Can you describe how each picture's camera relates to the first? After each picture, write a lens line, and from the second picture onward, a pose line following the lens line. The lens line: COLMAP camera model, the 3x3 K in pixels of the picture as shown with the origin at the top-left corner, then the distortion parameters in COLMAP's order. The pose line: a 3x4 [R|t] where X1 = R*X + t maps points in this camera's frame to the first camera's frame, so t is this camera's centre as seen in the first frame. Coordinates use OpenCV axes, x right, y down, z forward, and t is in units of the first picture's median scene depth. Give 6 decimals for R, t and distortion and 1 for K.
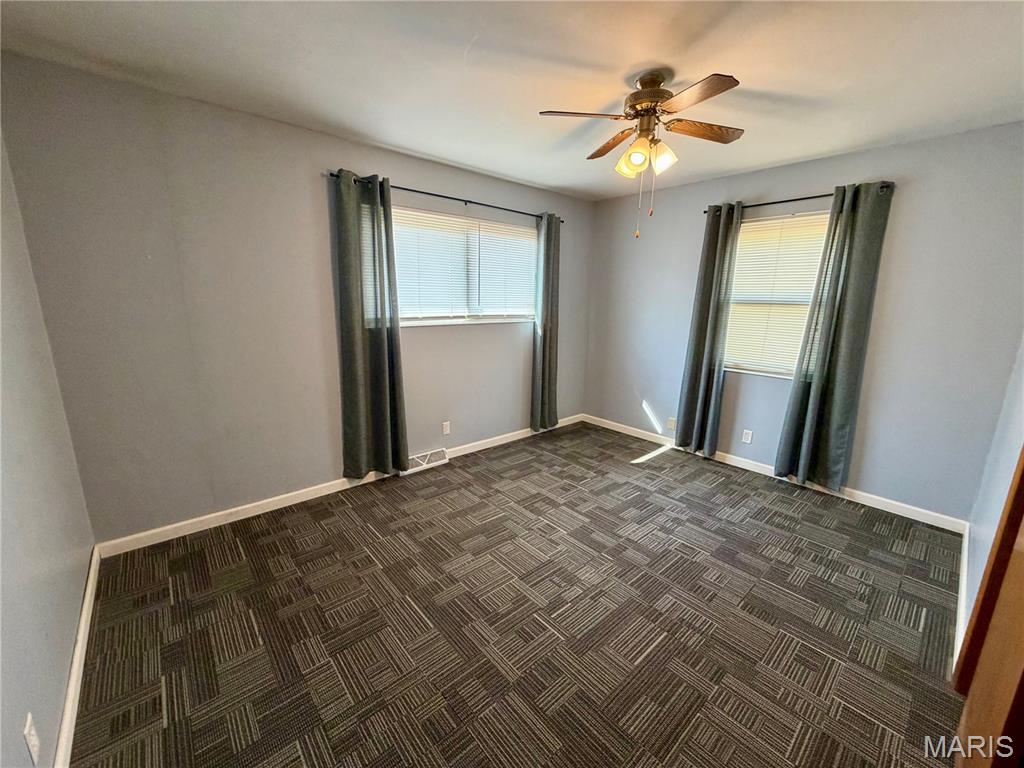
lens RADIAL K [[407.5, 0, 509.7], [0, 407.5, 386.0], [0, 0, 1]] dist [-0.000003, 0.000730]
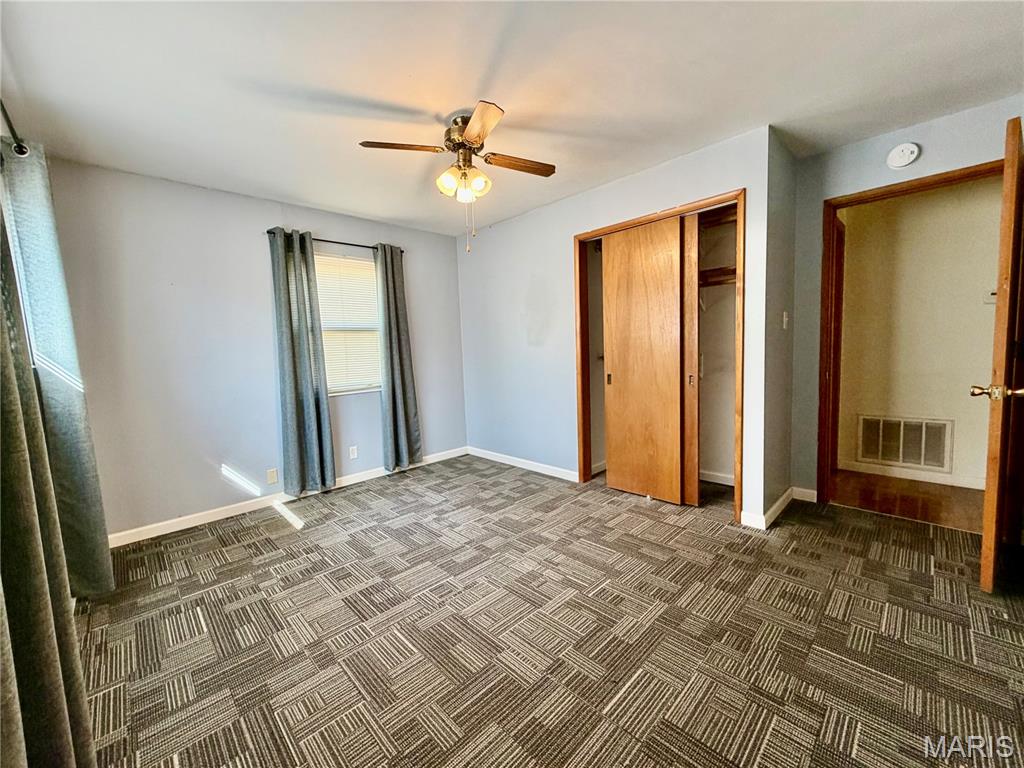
lens RADIAL K [[407.5, 0, 509.4], [0, 407.5, 382.1], [0, 0, 1]] dist [-0.000003, 0.000730]
pose [[-0.051231, -0.099120, 0.993756, -0.578225], [0.254589, 0.960891, 0.108966, -0.078877], [-0.965691, 0.258582, -0.023993, 0.693526]]
